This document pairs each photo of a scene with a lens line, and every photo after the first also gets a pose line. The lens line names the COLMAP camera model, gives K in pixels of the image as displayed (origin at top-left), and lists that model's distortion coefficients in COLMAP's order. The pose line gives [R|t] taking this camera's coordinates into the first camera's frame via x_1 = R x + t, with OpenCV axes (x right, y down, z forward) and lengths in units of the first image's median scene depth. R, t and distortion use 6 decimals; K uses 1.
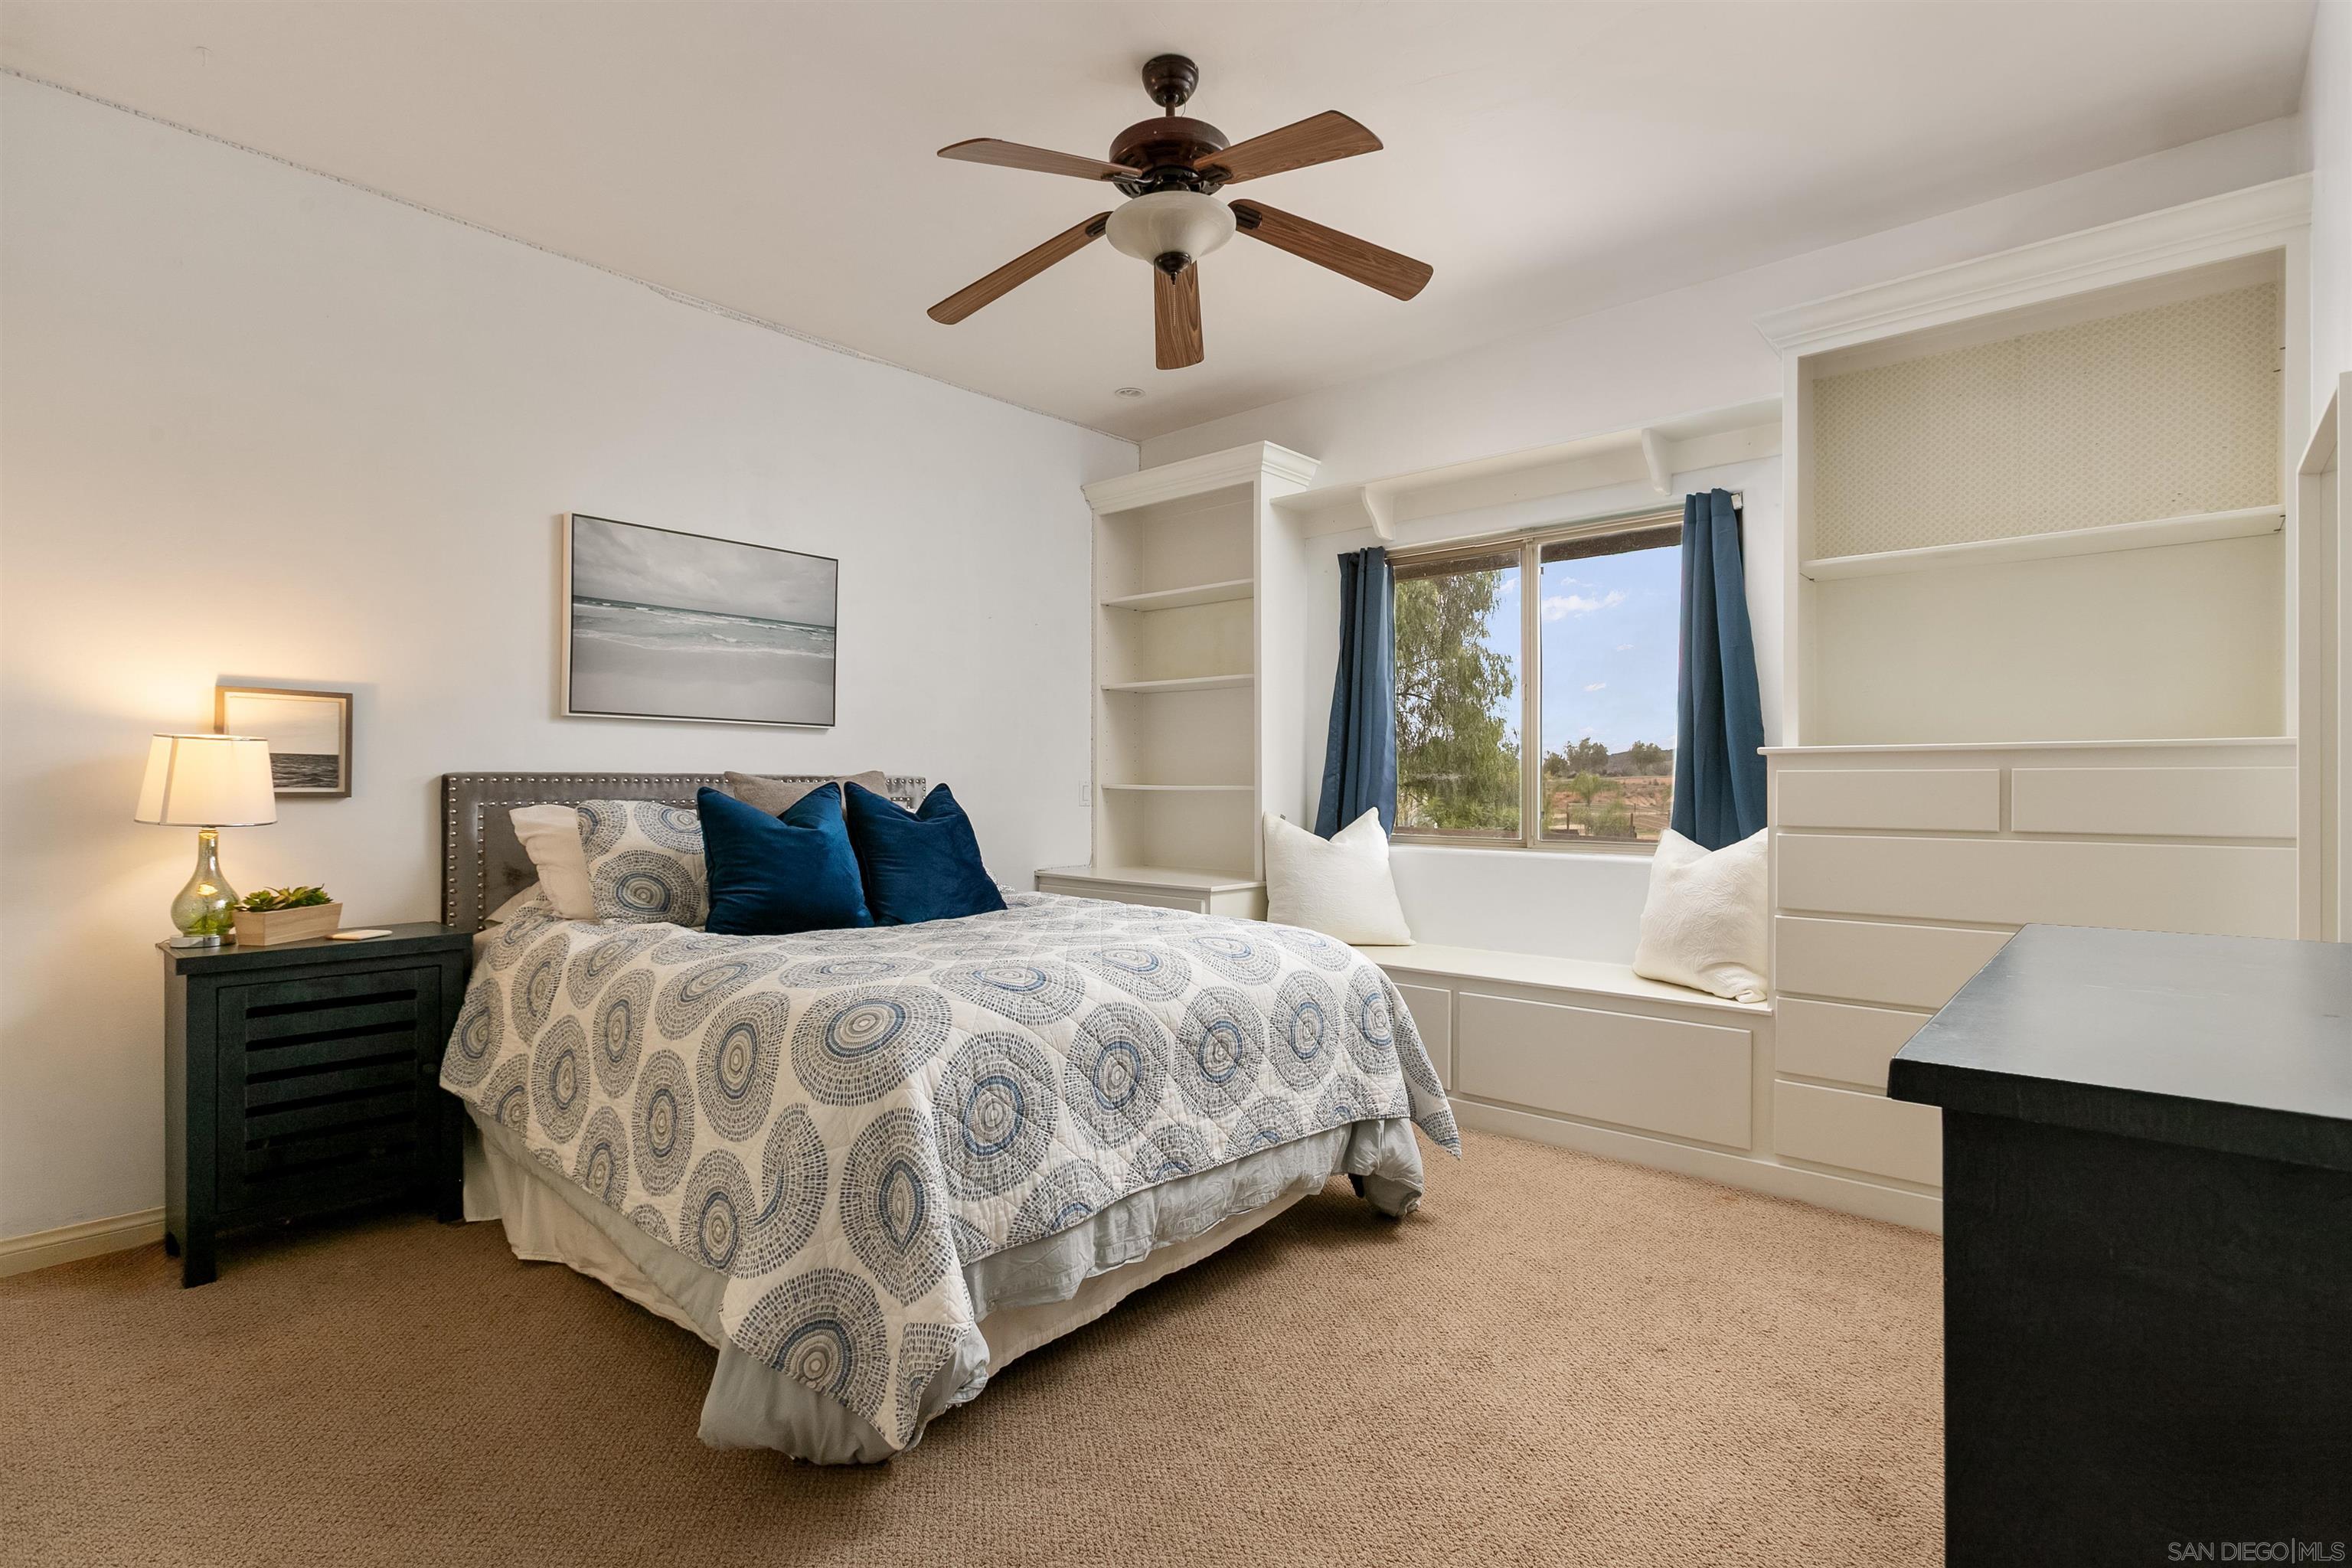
lens RADIAL K [[1139.0, 0, 1160.7], [0, 1139.0, 779.0], [0, 0, 1]] dist [-0.003097, -0.000219]
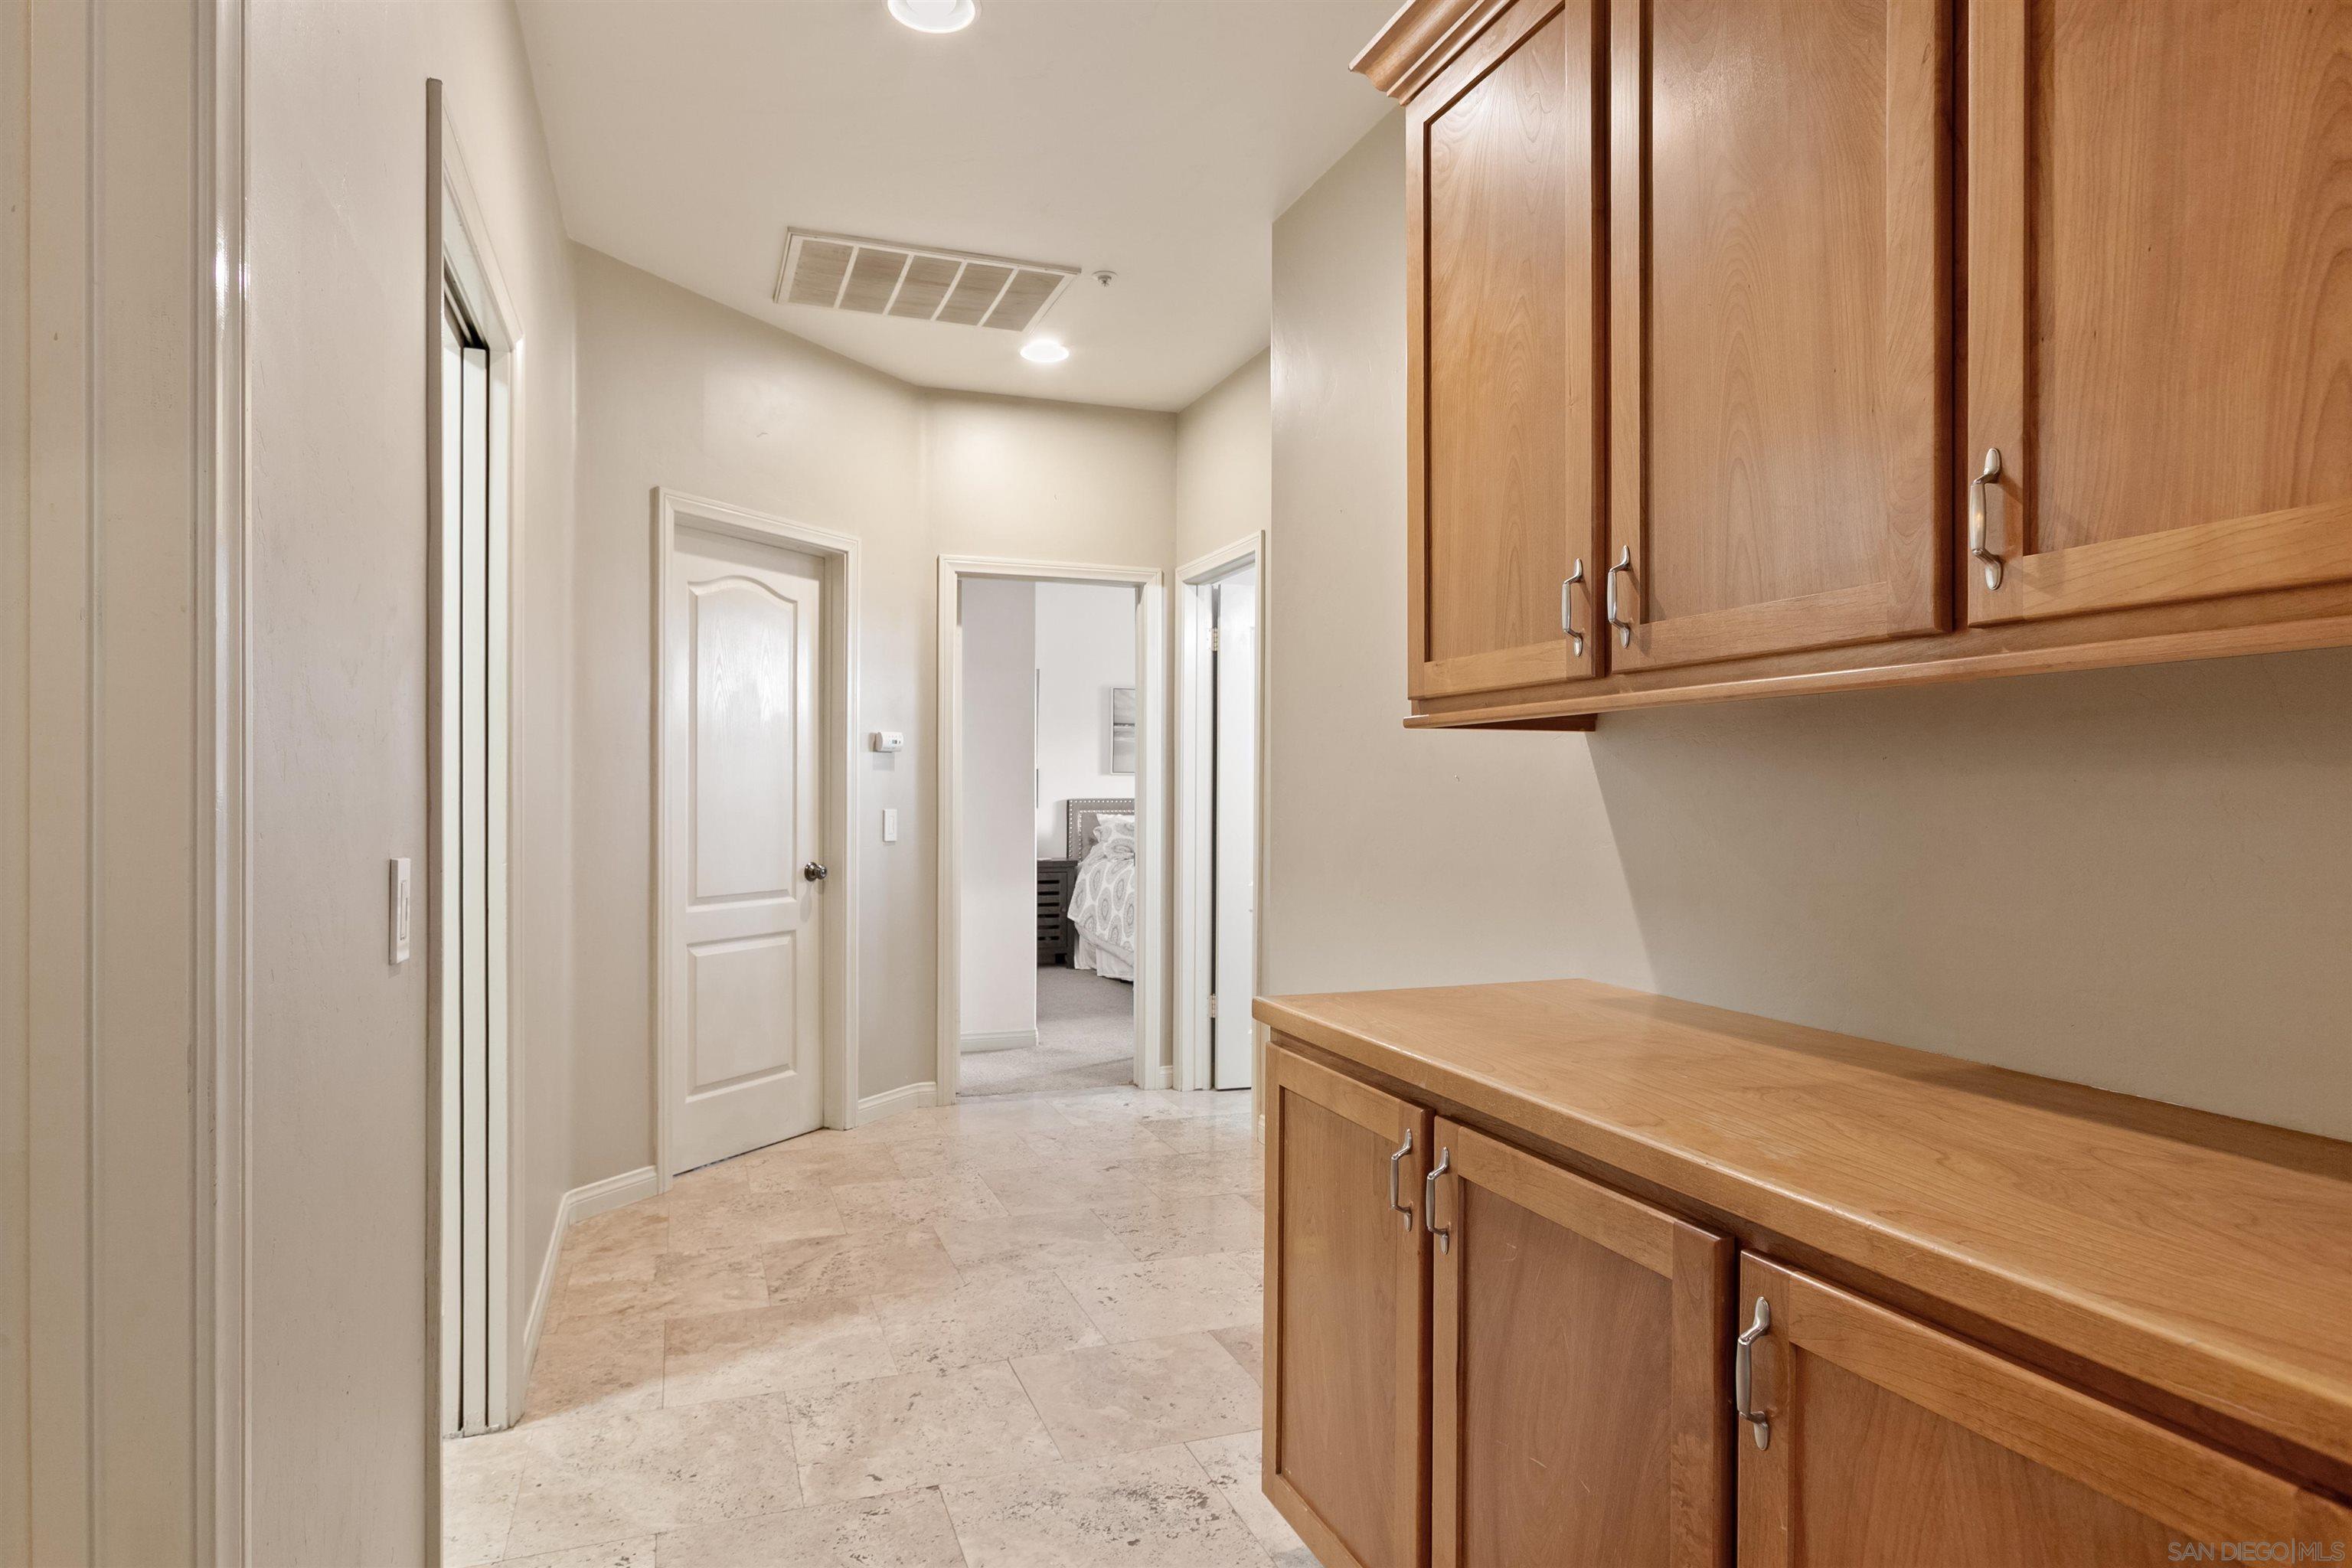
lens RADIAL K [[1383.3, 0, 1178.1], [0, 1383.3, 788.7], [0, 0, 1]] dist [-0.000104, 0.000000]
pose [[0.890851, -0.005046, -0.454268, 1.103026], [0.004192, 0.999987, -0.002888, -0.023501], [0.454277, 0.000668, 0.890860, -1.819230]]
